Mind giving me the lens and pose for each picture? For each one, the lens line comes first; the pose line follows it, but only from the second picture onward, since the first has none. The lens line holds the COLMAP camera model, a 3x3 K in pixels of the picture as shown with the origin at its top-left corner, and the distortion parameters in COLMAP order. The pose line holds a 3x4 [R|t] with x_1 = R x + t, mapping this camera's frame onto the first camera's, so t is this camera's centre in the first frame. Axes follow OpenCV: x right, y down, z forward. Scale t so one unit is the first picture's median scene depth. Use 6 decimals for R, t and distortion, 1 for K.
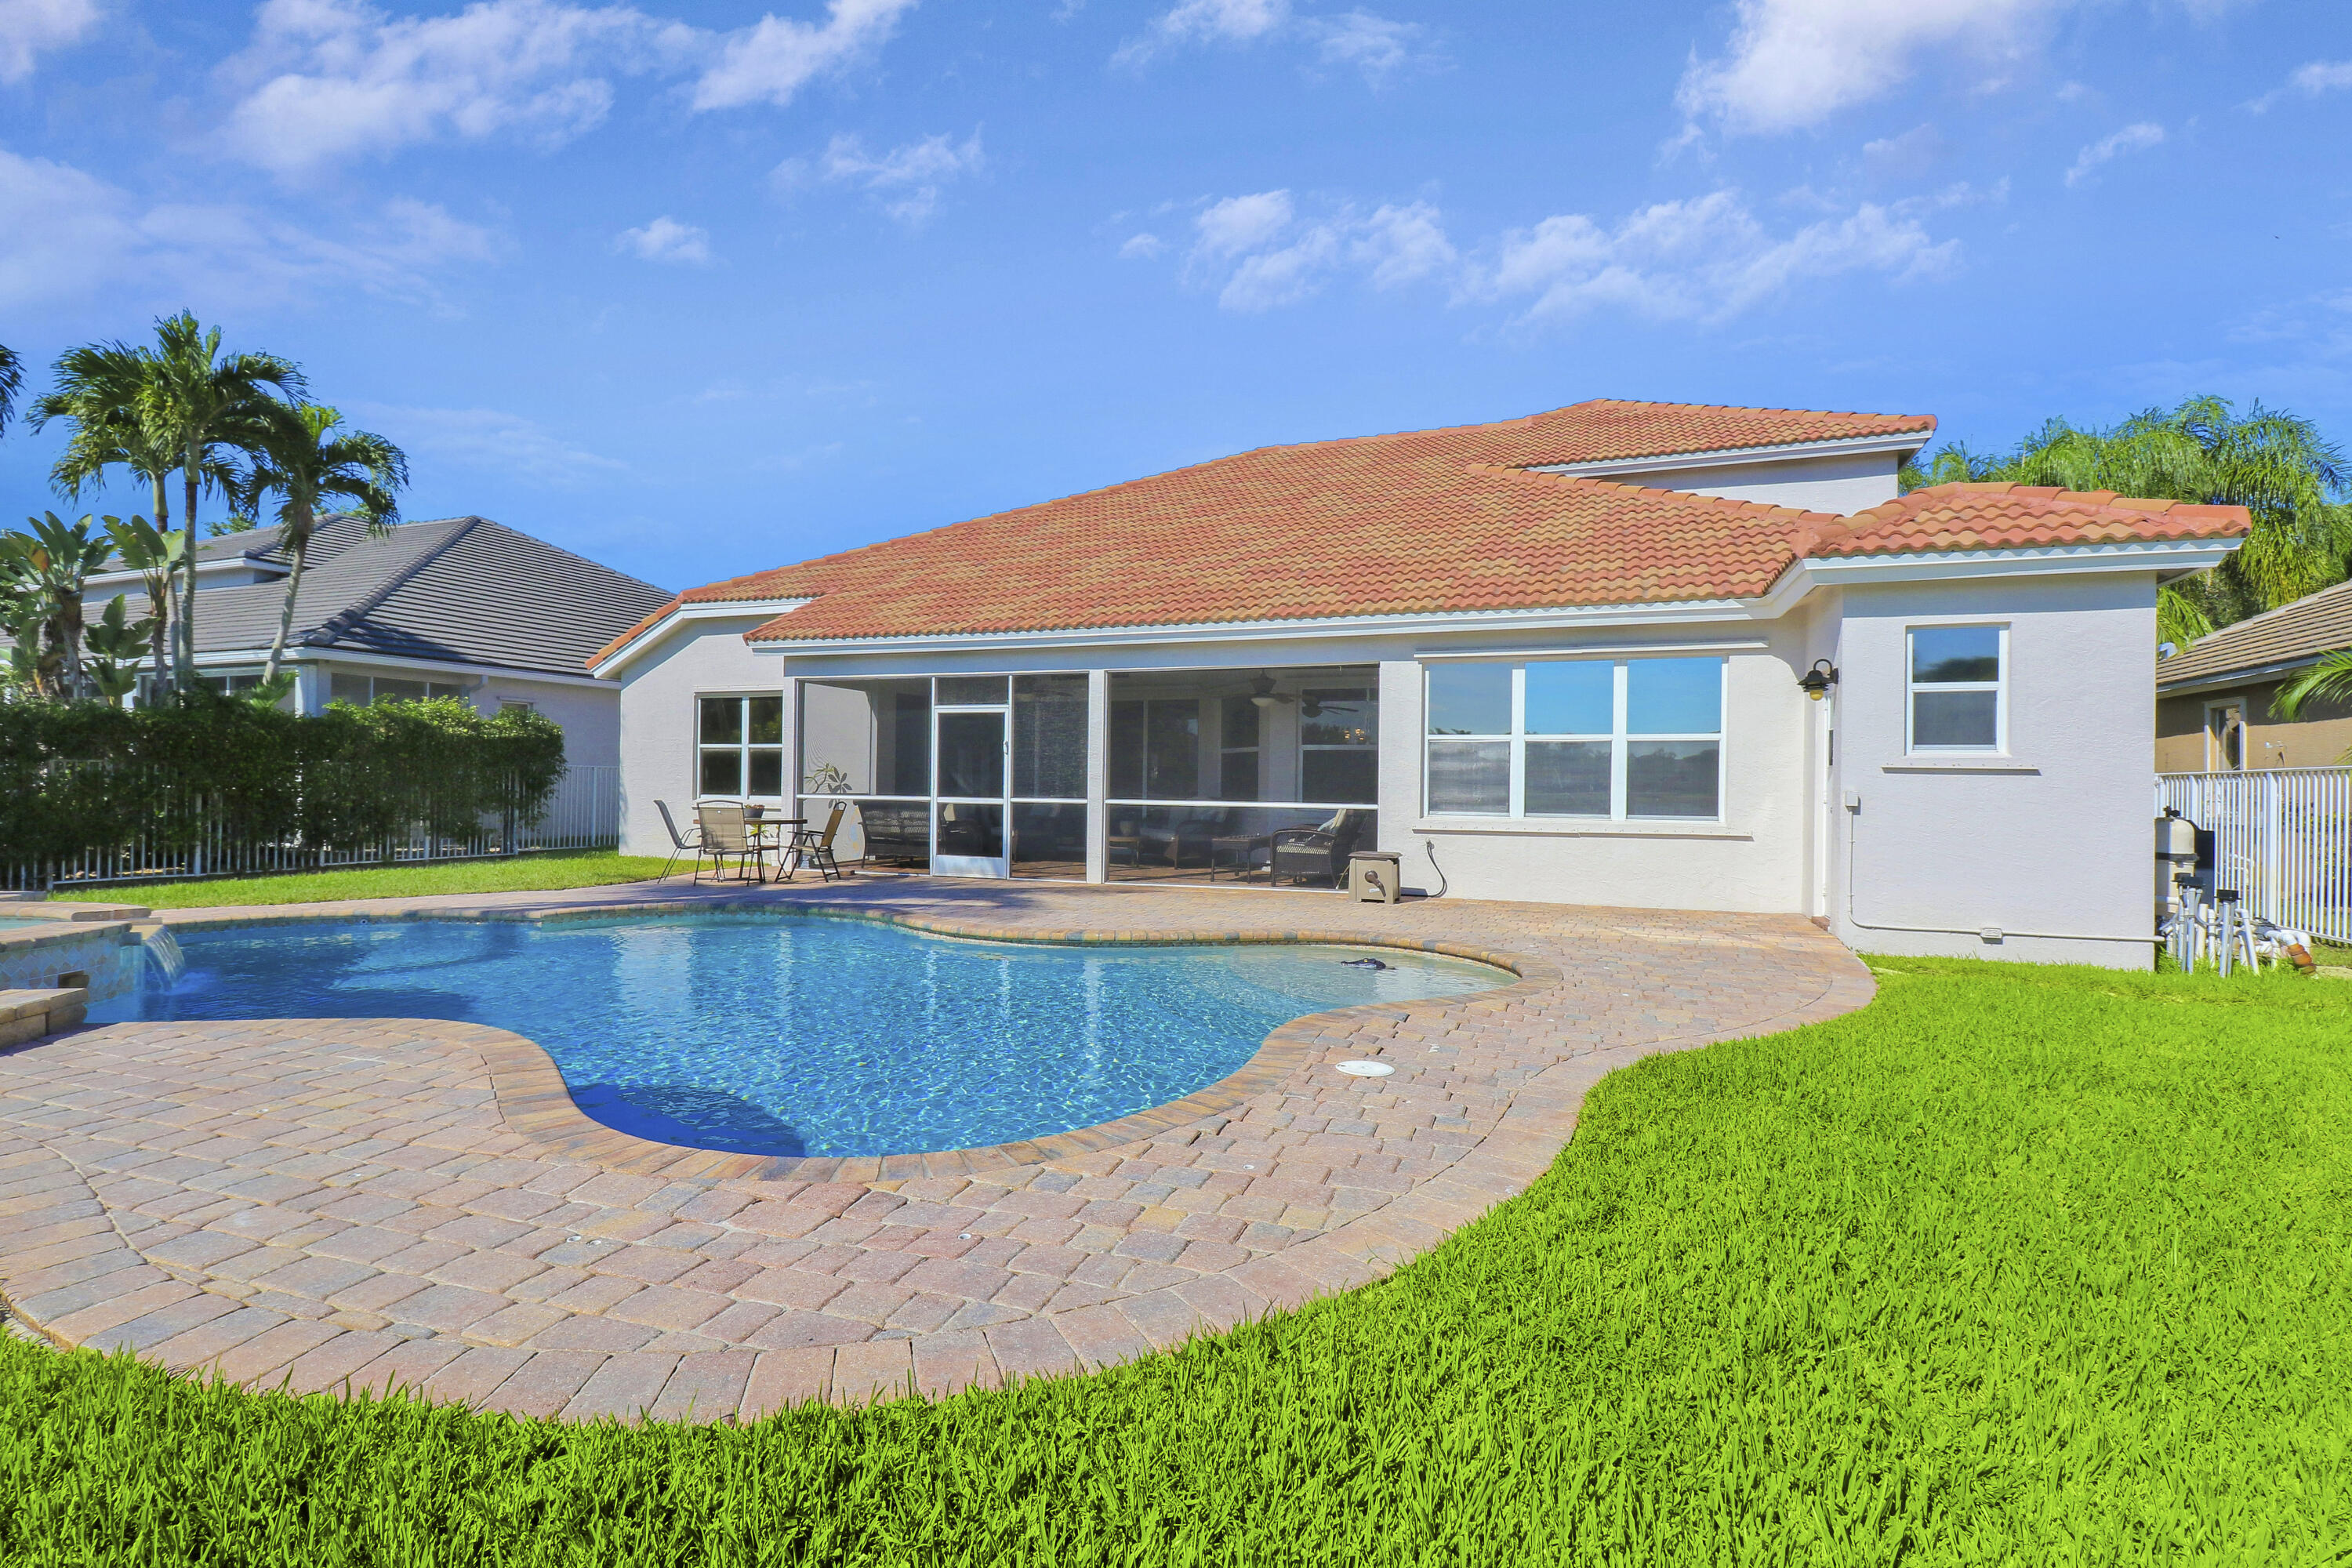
lens RADIAL K [[1115.0, 0, 1164.8], [0, 1115.0, 788.0], [0, 0, 1]] dist [-0.016267, -0.000347]
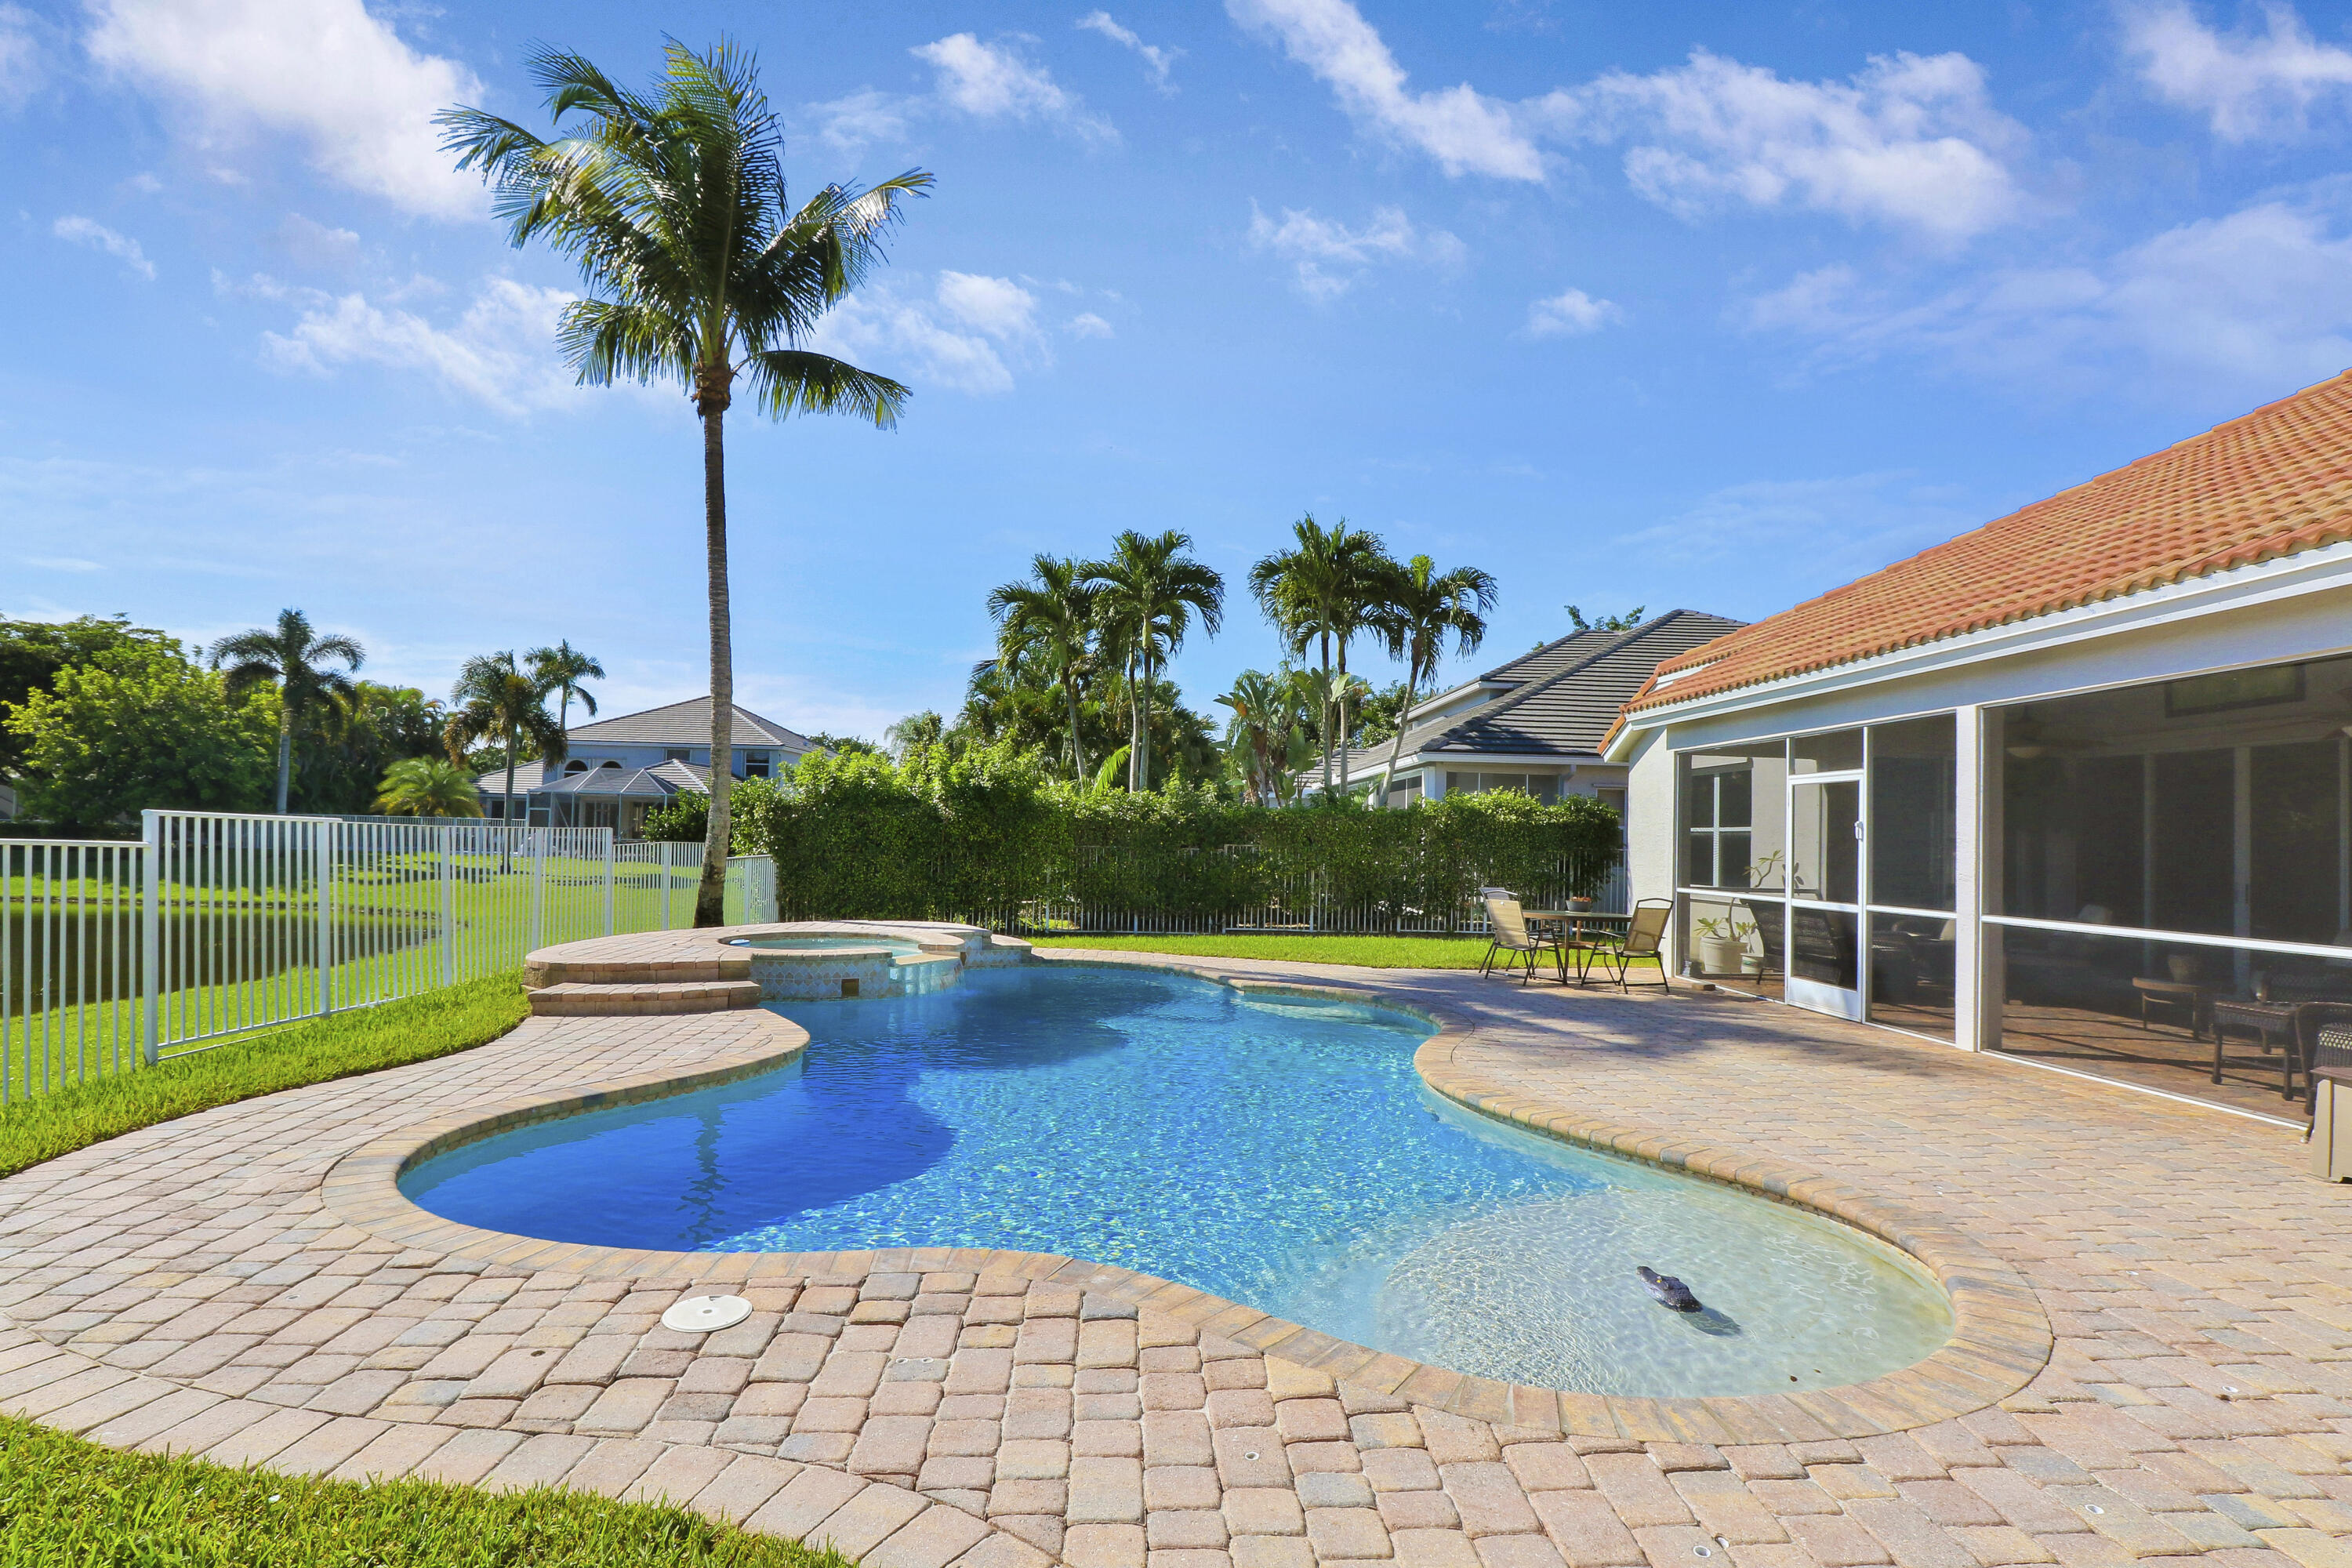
lens RADIAL K [[1115.0, 0, 1164.8], [0, 1115.0, 788.0], [0, 0, 1]] dist [-0.016267, -0.000347]
pose [[0.388438, -0.044036, -0.920422, 0.313390], [-0.021774, 0.998140, -0.056944, -0.013923], [0.921218, 0.042160, 0.386757, 0.324038]]
